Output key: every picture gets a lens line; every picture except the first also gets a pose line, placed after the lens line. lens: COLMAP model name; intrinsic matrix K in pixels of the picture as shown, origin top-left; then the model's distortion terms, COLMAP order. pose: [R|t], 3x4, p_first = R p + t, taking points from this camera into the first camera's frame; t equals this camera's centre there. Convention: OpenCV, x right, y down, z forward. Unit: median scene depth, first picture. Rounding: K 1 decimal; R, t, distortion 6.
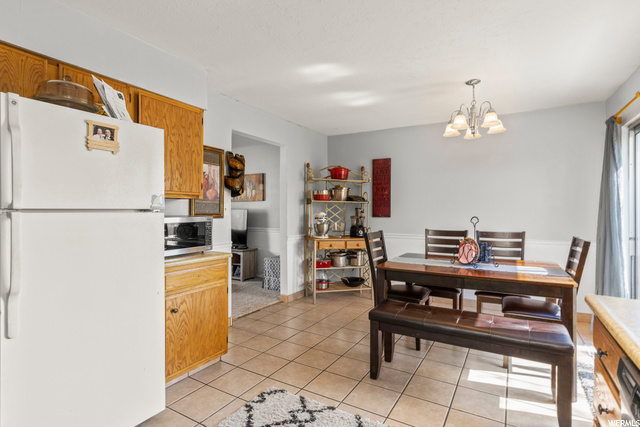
lens RADIAL K [[328.8, 0, 320.0], [0, 328.8, 213.5], [0, 0, 1]] dist [-0.001494, 0.000884]
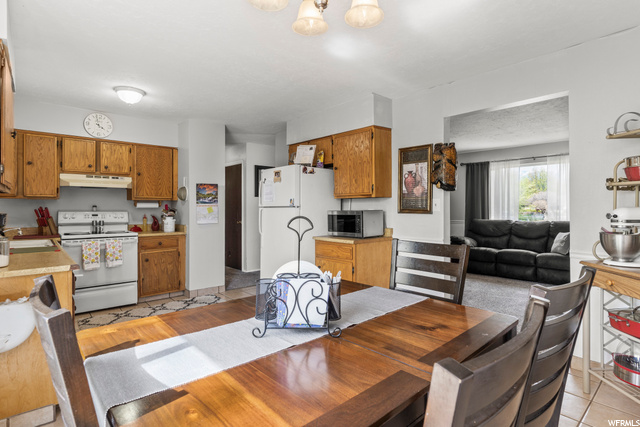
lens RADIAL K [[328.8, 0, 320.0], [0, 328.8, 213.5], [0, 0, 1]] dist [-0.001494, 0.000884]
pose [[-0.305481, 0.010240, -0.952143, 0.764932], [-0.004007, 0.999919, 0.012039, 0.002897], [0.952190, 0.007493, -0.305415, 1.012155]]
